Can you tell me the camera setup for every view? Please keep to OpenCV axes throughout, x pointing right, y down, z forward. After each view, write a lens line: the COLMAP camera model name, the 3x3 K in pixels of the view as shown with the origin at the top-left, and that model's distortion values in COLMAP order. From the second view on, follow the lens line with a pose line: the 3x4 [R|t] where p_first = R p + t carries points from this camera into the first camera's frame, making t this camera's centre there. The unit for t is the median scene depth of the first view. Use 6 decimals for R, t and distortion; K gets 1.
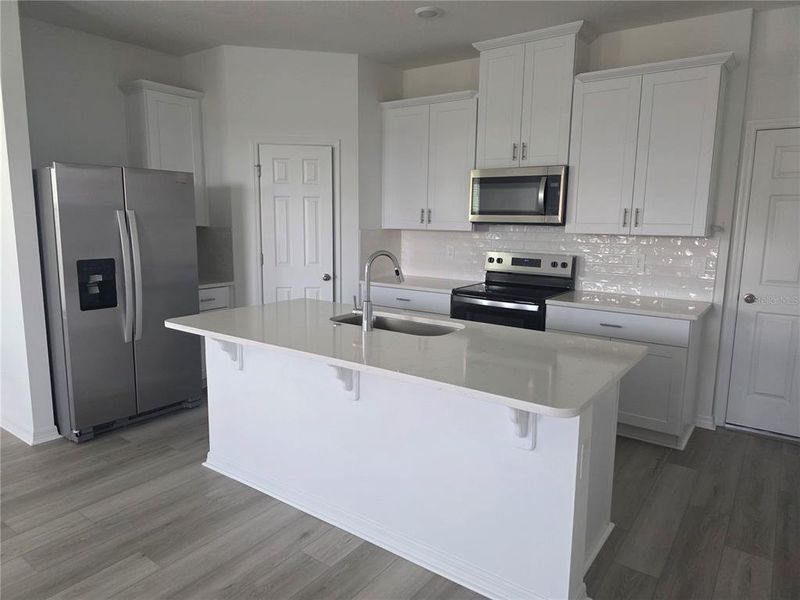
lens RADIAL K [[536.3, 0, 395.6], [0, 536.3, 297.9], [0, 0, 1]] dist [0.063428, -0.053609]
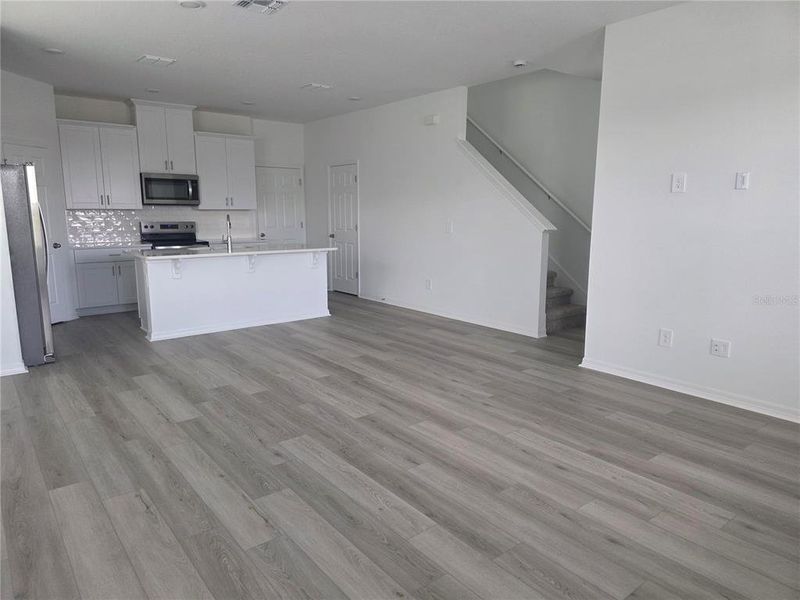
lens RADIAL K [[536.3, 0, 392.8], [0, 536.3, 295.9], [0, 0, 1]] dist [0.063428, -0.053609]
pose [[0.275893, -0.167042, 0.946562, -1.494162], [0.145534, 0.980689, 0.130646, 0.038494], [-0.950107, 0.101712, 0.294876, -0.243358]]
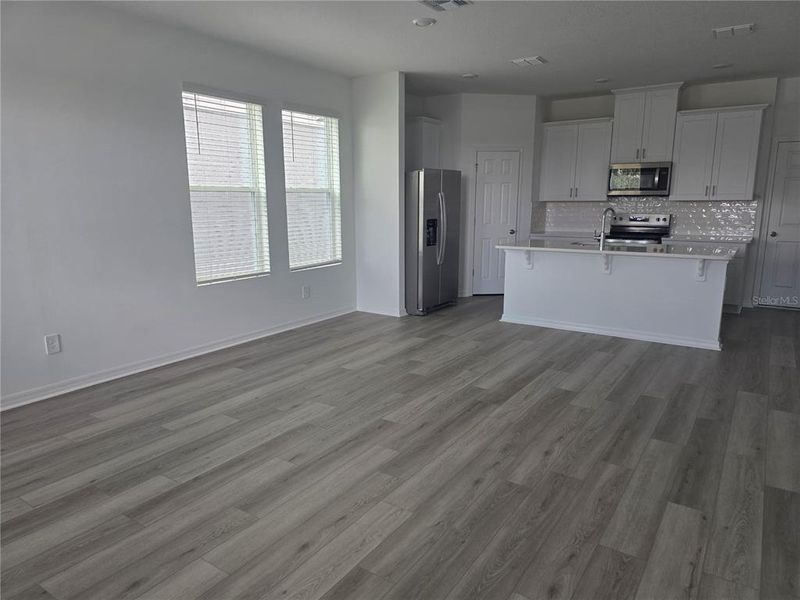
lens RADIAL K [[536.3, 0, 391.3], [0, 536.3, 299.5], [0, 0, 1]] dist [0.063428, -0.053609]
pose [[0.999656, -0.019575, 0.017434, -0.655877], [0.018850, 0.998990, 0.040797, 0.118295], [-0.018214, -0.040455, 0.999015, -0.800197]]
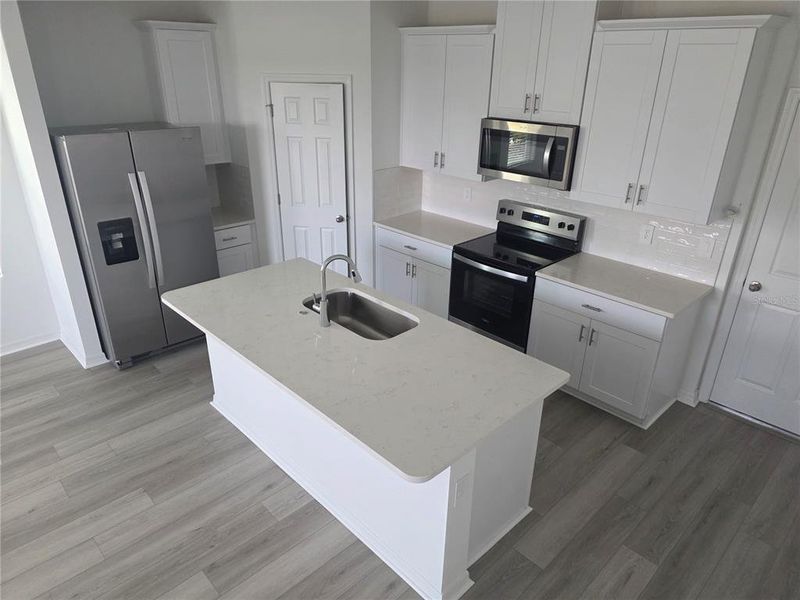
lens RADIAL K [[536.3, 0, 394.9], [0, 536.3, 305.8], [0, 0, 1]] dist [0.063428, -0.053609]
pose [[0.984520, 0.074361, -0.158717, 0.184913], [-0.028013, 0.960658, 0.276316, -0.203131], [0.173020, -0.267593, 0.947870, -0.005058]]
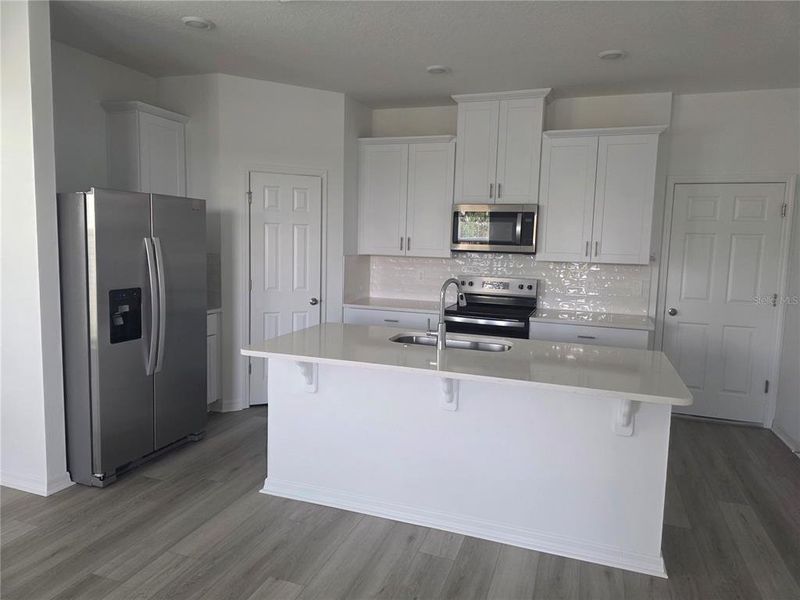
lens RADIAL K [[536.3, 0, 403.2], [0, 536.3, 292.7], [0, 0, 1]] dist [0.063428, -0.053609]
pose [[0.956533, -0.015558, 0.291208, -0.325287], [0.028988, 0.998703, -0.041859, -0.009031], [-0.290179, 0.048481, 0.955744, -0.043847]]
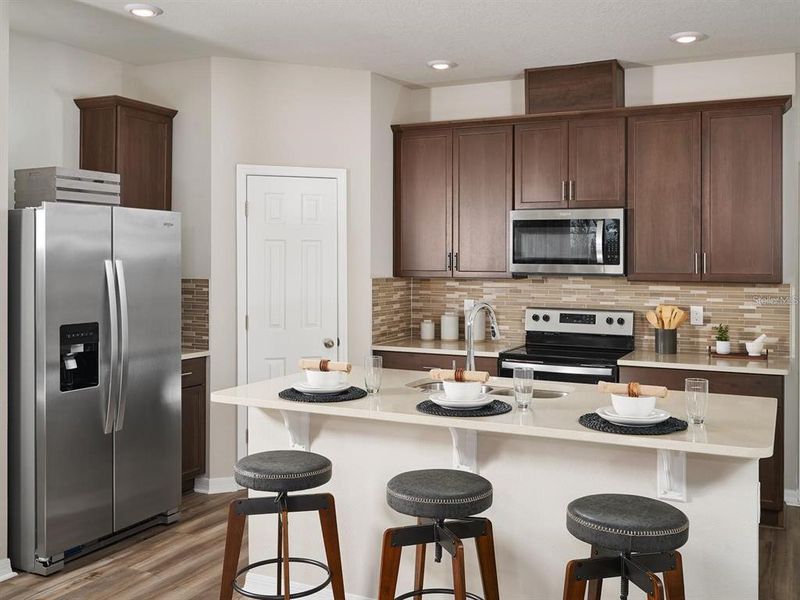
lens RADIAL K [[781.5, 0, 449.5], [0, 781.5, 280.2], [0, 0, 1]] dist [-0.013894, 0.000000]
pose [[0.973465, -0.006280, 0.228748, -0.264633], [0.035230, 0.991819, -0.122695, 0.018684], [-0.226106, 0.127498, 0.965723, -0.165027]]
